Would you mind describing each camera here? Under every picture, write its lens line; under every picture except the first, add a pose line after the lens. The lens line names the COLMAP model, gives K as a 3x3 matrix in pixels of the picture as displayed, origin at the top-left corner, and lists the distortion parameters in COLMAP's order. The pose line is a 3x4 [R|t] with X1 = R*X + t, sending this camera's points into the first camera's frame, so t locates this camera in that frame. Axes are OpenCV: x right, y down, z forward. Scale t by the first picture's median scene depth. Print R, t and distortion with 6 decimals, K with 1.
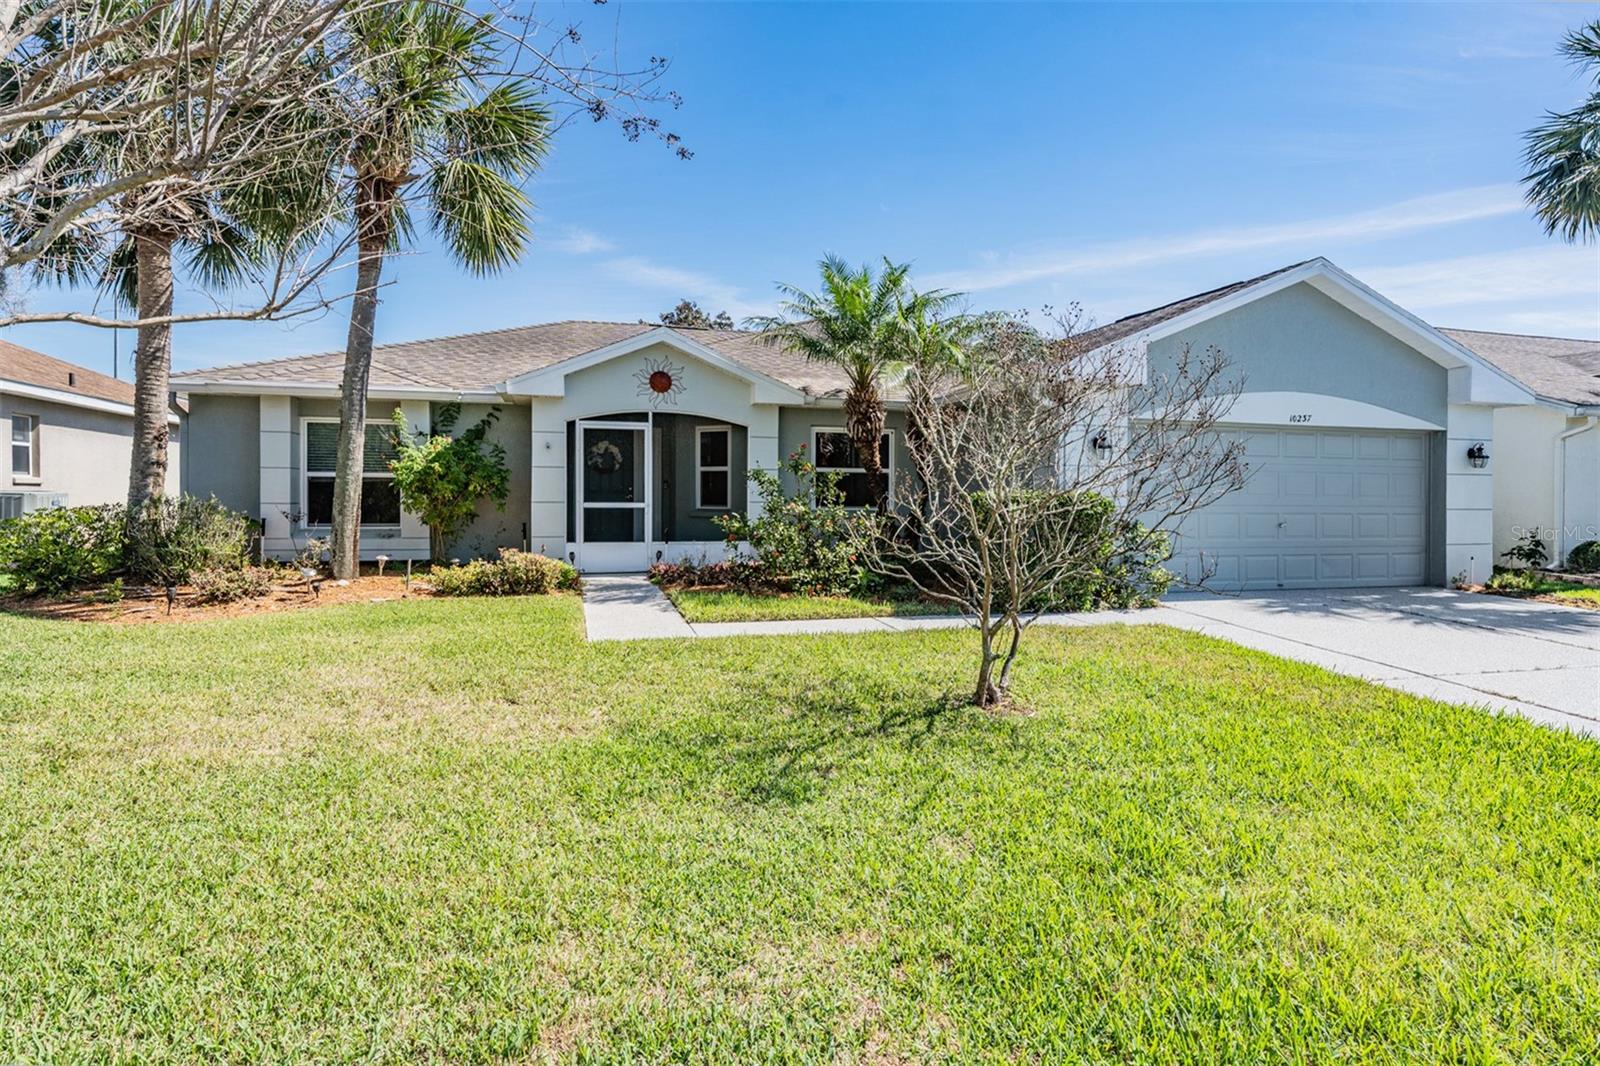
lens RADIAL K [[806.5, 0, 844.5], [0, 806.5, 518.3], [0, 0, 1]] dist [0.005826, 0.000792]
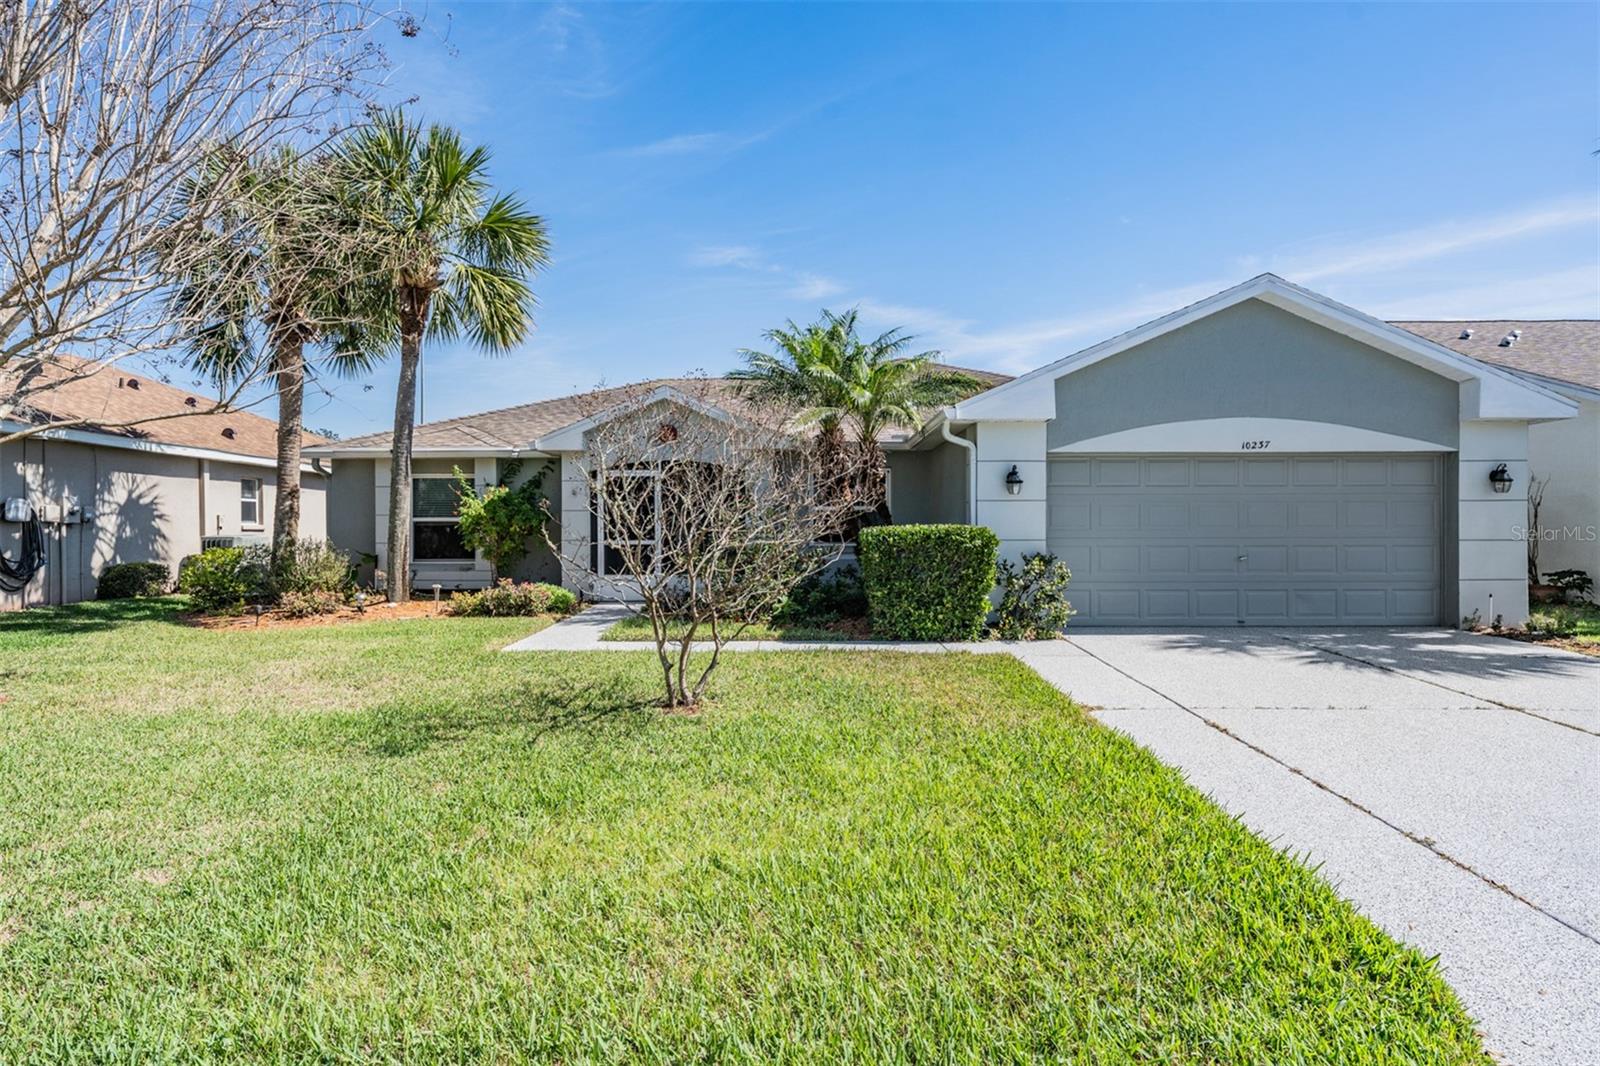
lens RADIAL K [[806.5, 0, 813.1], [0, 806.5, 558.3], [0, 0, 1]] dist [0.005826, 0.000792]
pose [[0.963358, -0.002091, -0.268212, 0.286121], [0.002987, 0.999991, 0.002934, 0.003609], [0.268204, -0.003628, 0.963355, -0.040369]]
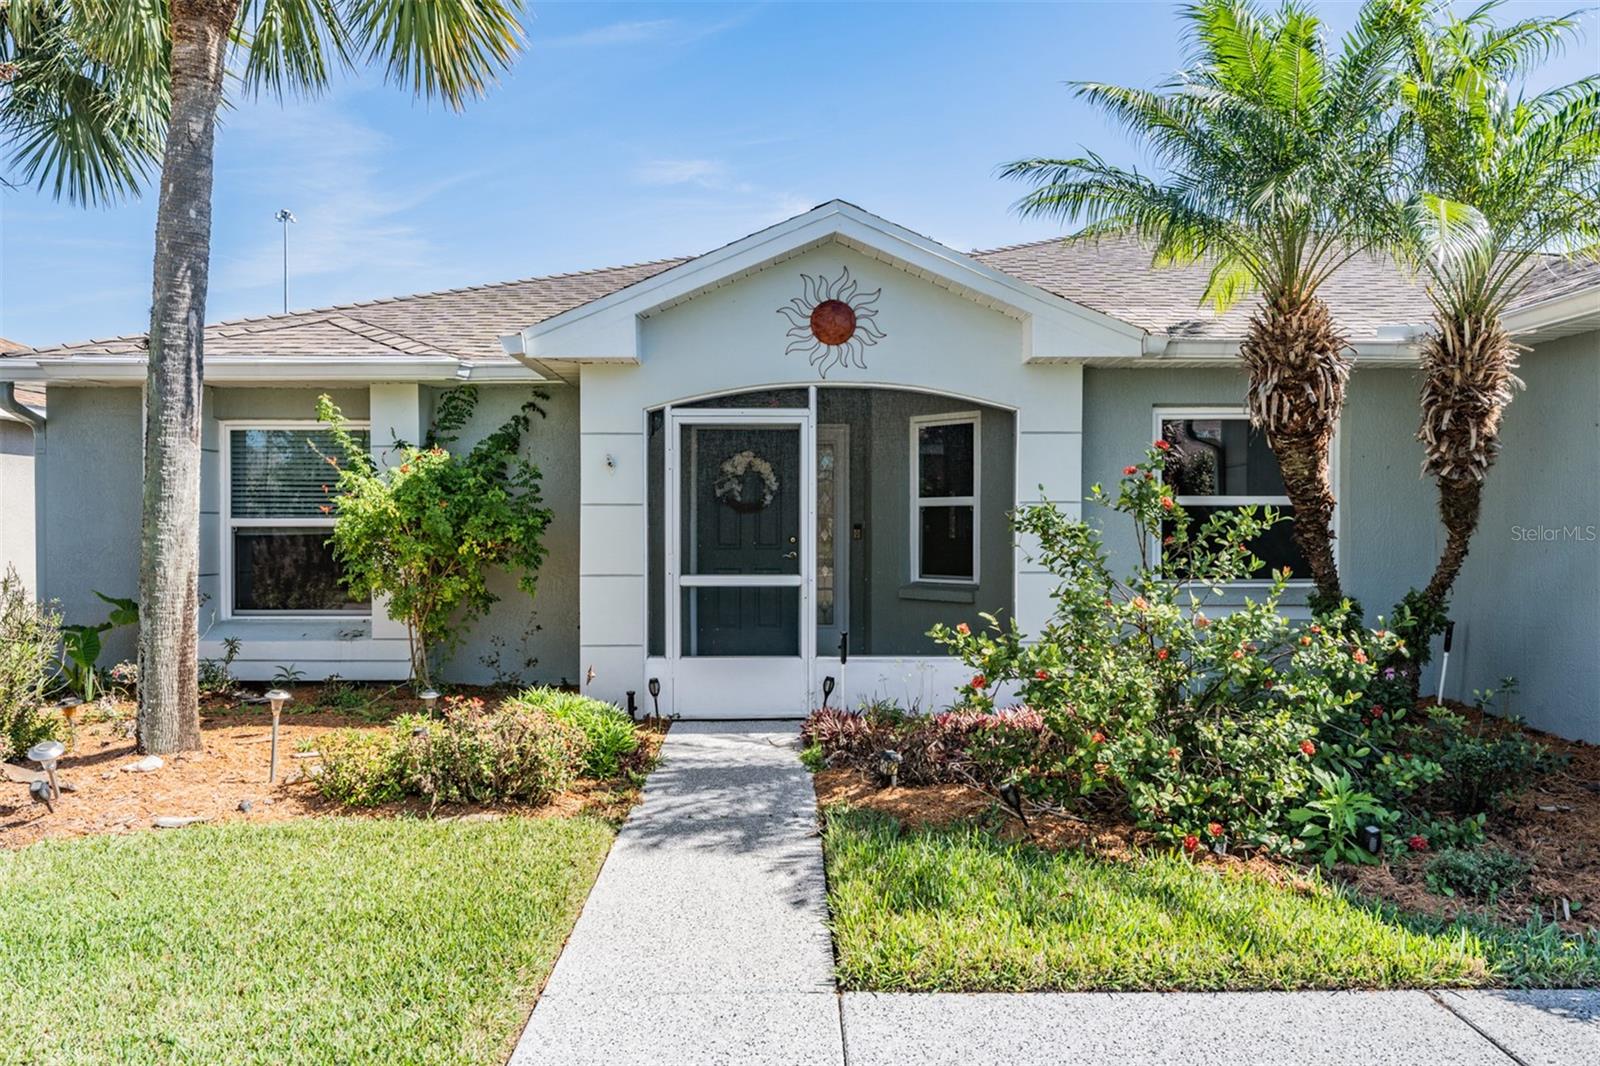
lens RADIAL K [[1132.8, 0, 855.7], [0, 1132.8, 571.3], [0, 0, 1]] dist [0.009795, -0.004955]
pose [[0.967234, 0.001329, -0.253883, -0.046855], [0.000886, 0.999963, 0.008610, -0.028919], [0.253885, -0.008552, 0.967197, 0.370929]]
